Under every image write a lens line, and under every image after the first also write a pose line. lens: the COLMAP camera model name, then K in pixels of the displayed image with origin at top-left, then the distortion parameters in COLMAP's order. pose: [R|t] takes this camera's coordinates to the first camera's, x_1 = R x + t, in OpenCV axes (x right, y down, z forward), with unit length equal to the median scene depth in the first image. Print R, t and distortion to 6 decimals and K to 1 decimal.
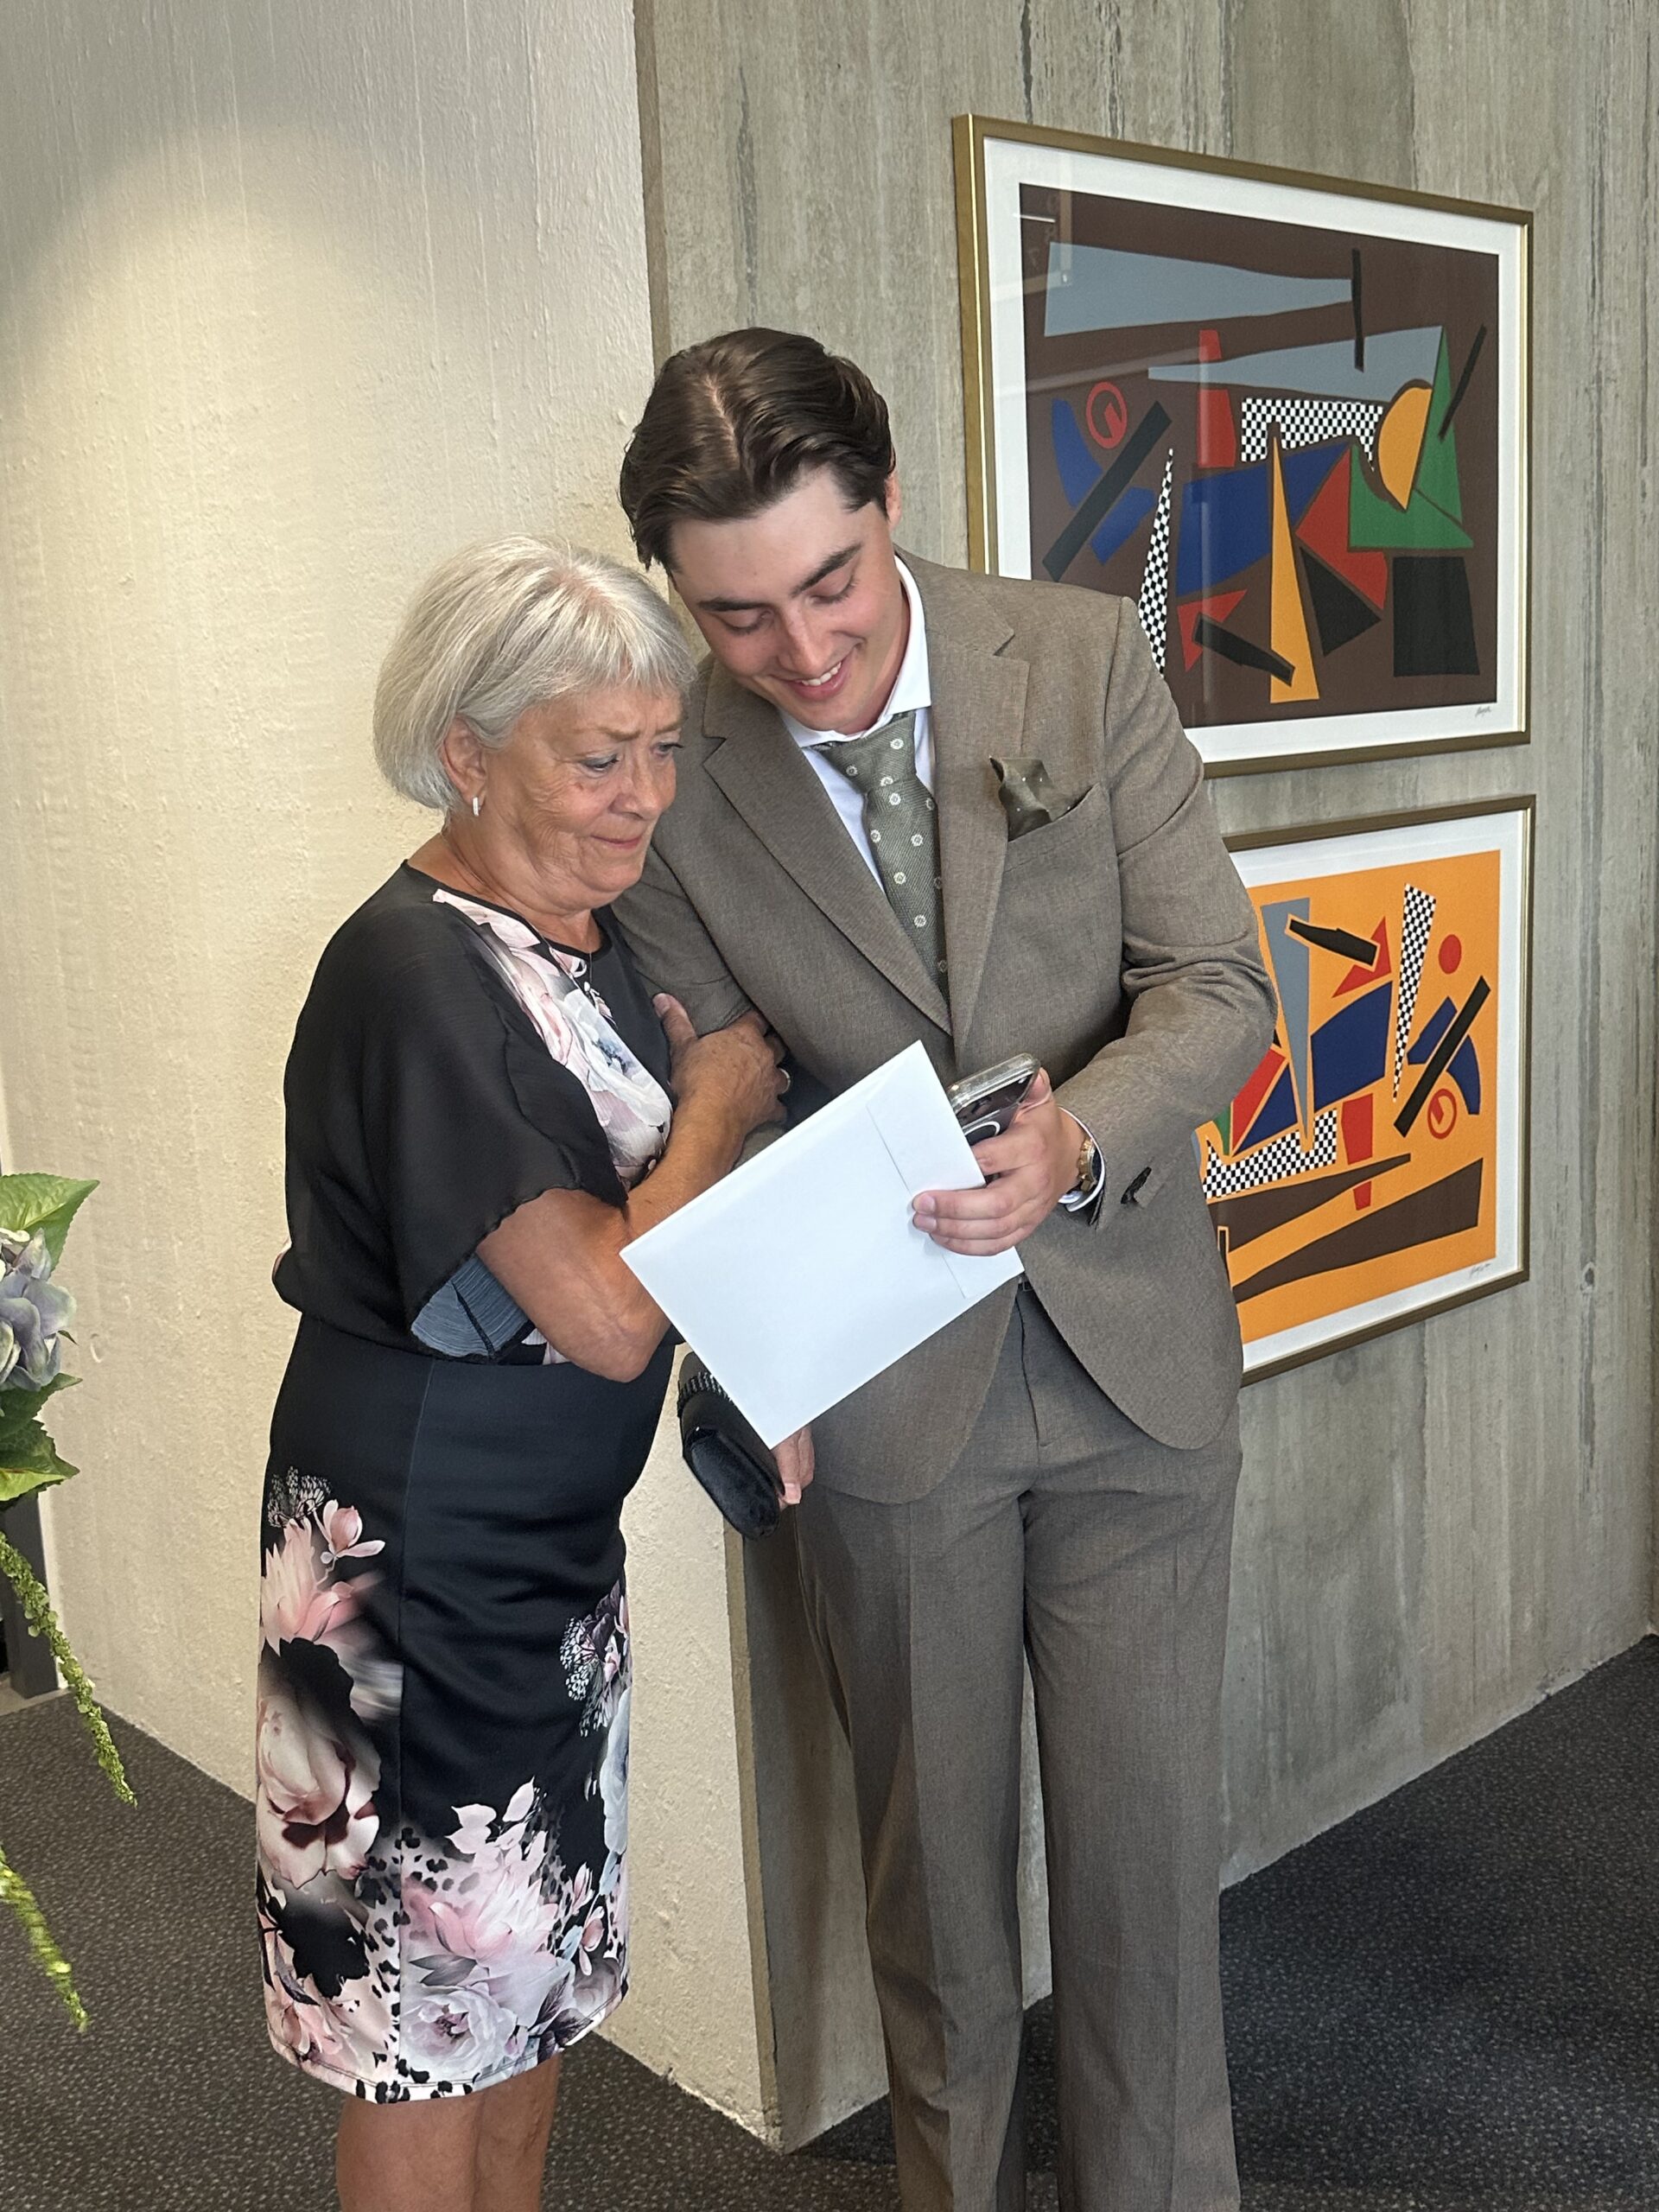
lens RADIAL K [[2259.9, 0, 816.3], [0, 2259.9, 1103.1], [0, 0, 1]] dist [-0.039925, 0.000000]
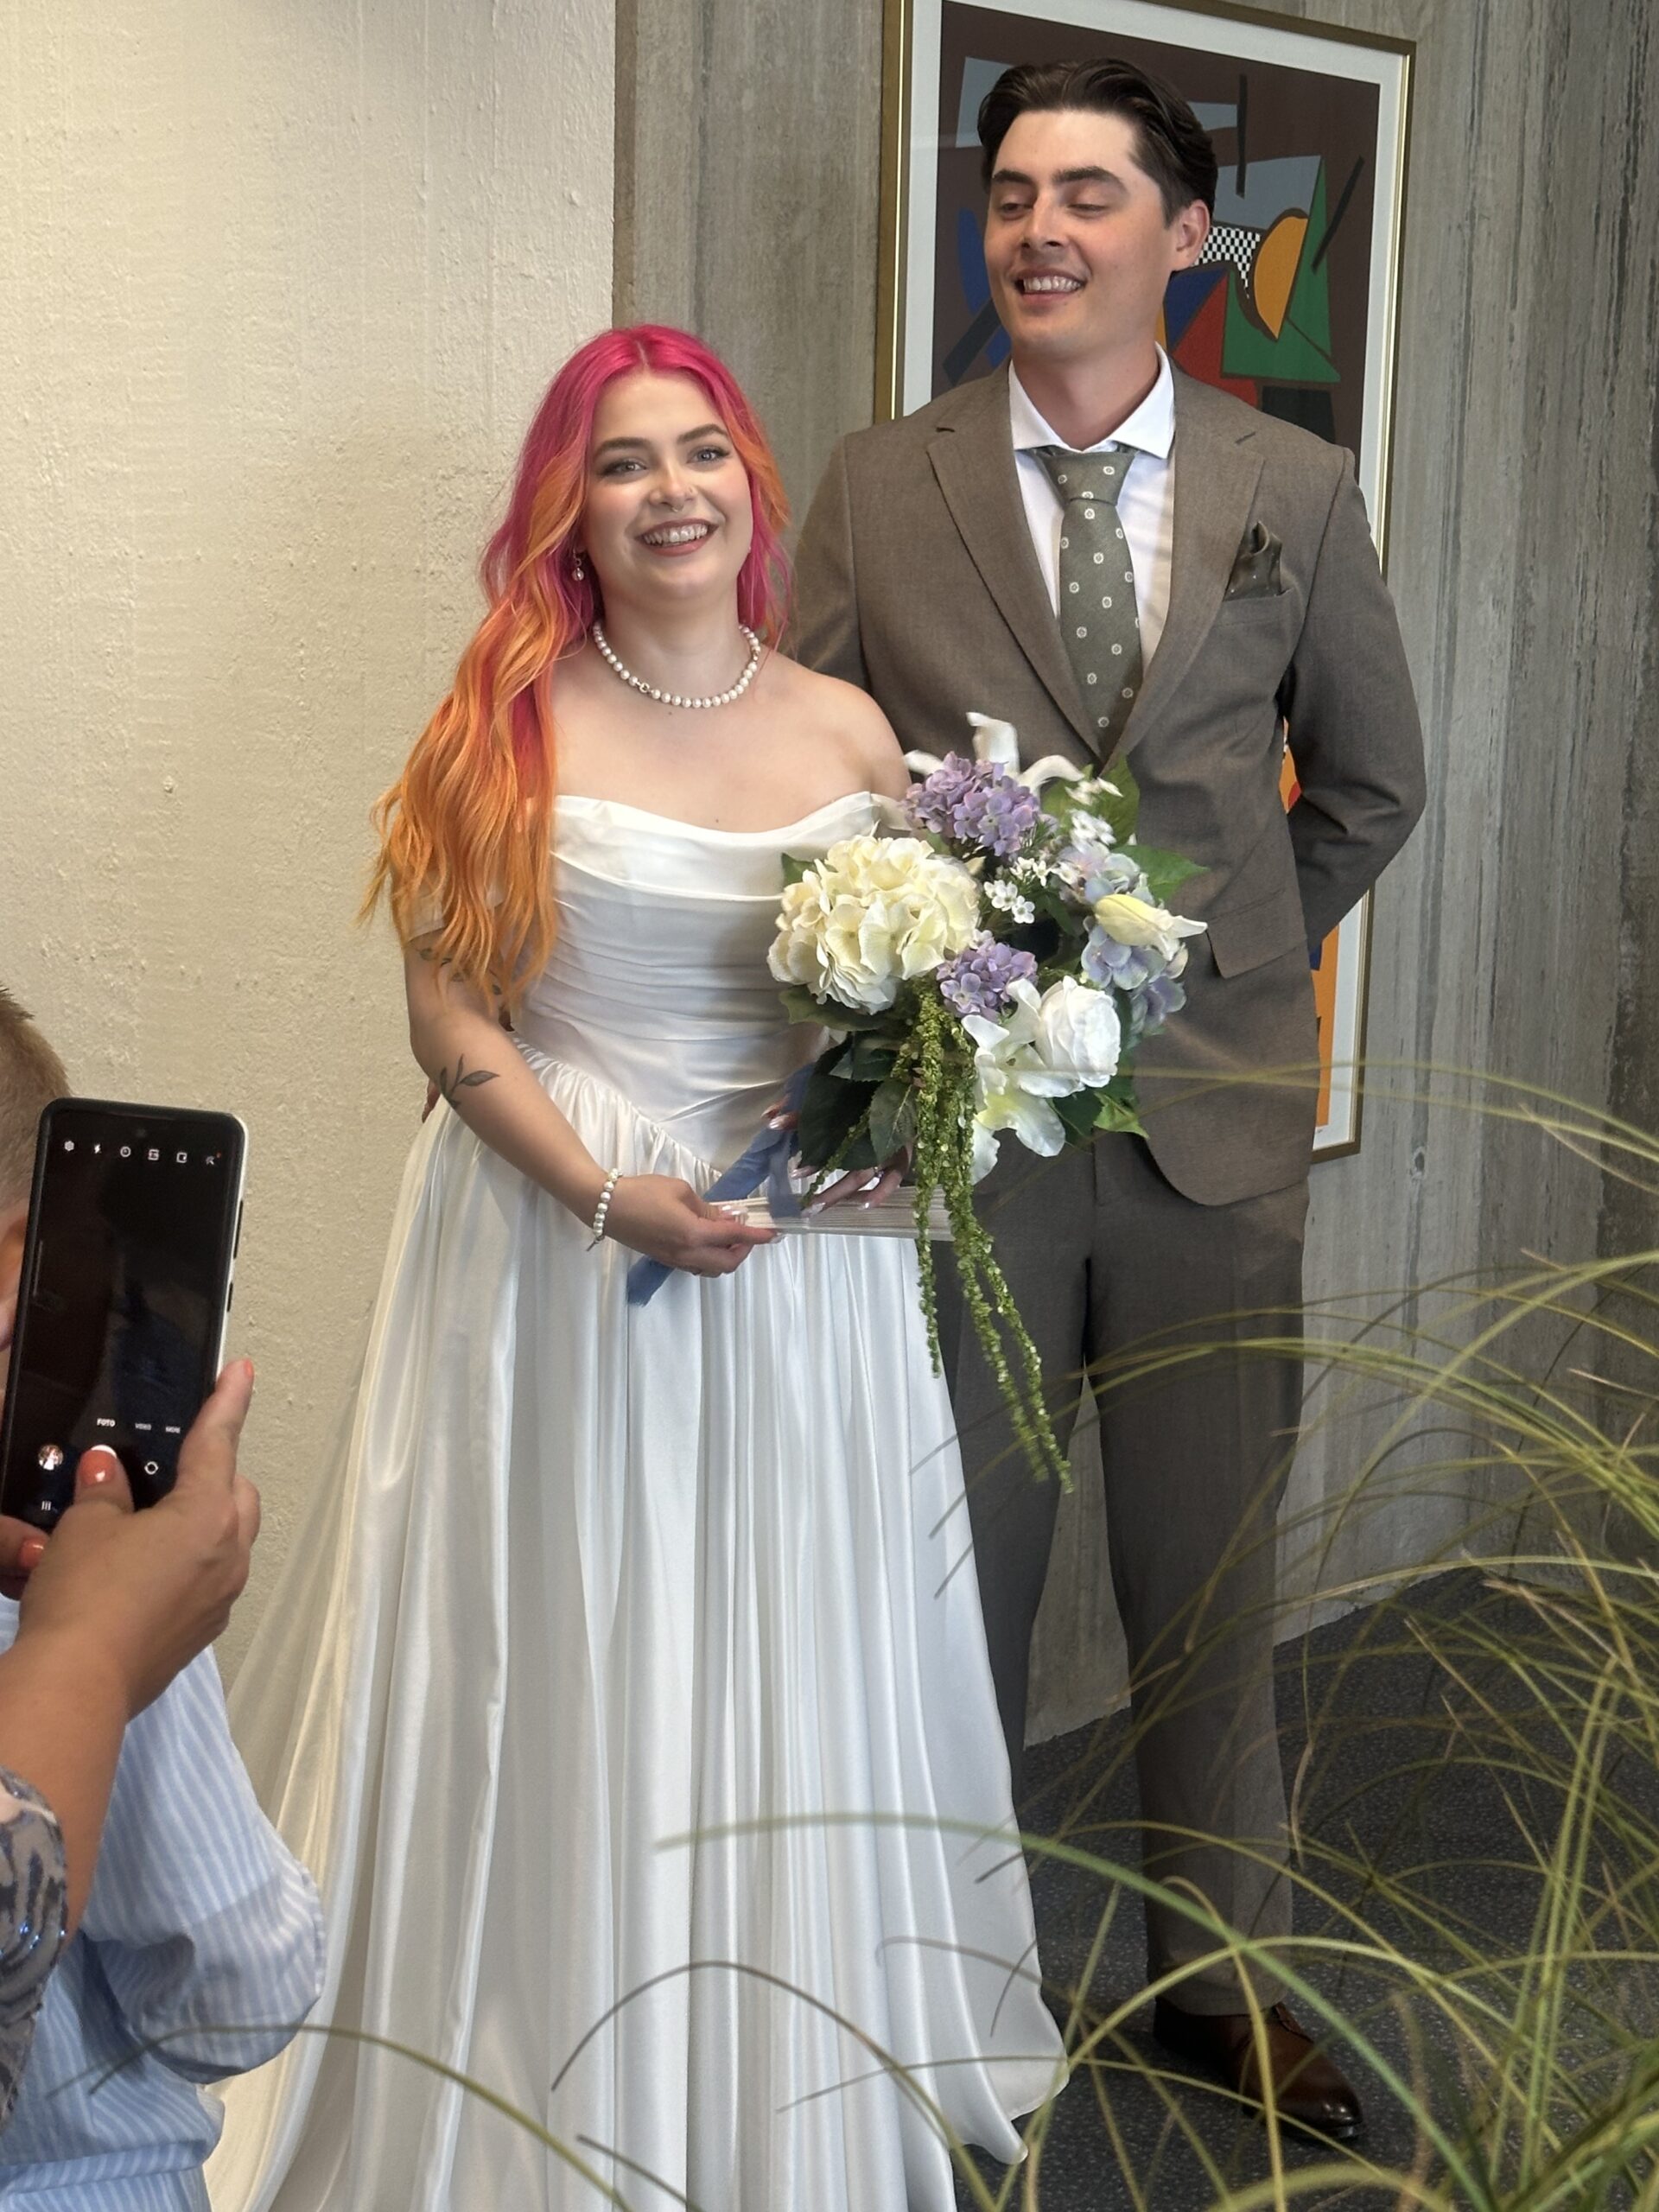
lens RADIAL K [[3681.0, 0, 834.7], [0, 3681.0, 1109.3], [0, 0, 1]] dist [-0.043244, 0.000000]
pose [[0.983551, 0.050801, 0.173340, -0.180379], [-0.047609, 0.998612, -0.022525, 0.112198], [-0.174244, 0.013902, 0.984604, -0.517413]]
